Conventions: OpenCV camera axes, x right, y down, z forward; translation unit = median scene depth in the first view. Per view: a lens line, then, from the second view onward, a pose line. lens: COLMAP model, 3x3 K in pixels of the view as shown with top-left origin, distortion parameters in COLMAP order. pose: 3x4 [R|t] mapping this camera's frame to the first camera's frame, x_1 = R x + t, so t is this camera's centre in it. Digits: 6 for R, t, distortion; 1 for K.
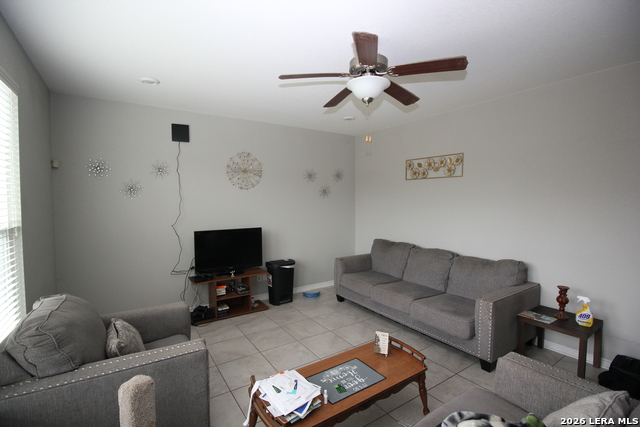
lens RADIAL K [[298.5, 0, 320.1], [0, 298.5, 211.7], [0, 0, 1]] dist [-0.004172, -0.006991]
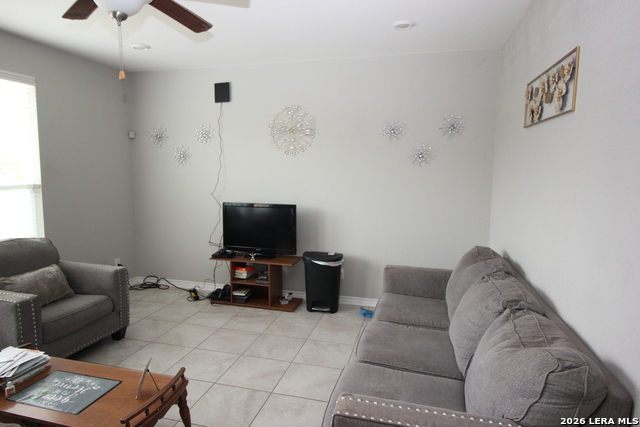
lens RADIAL K [[393.3, 0, 319.7], [0, 393.3, 214.0], [0, 0, 1]] dist [-0.003162, -0.000500]
pose [[0.657286, 0.096728, -0.747408, 0.648235], [-0.044704, 0.994987, 0.089456, -0.017874], [0.752315, -0.025387, 0.658315, 0.424992]]
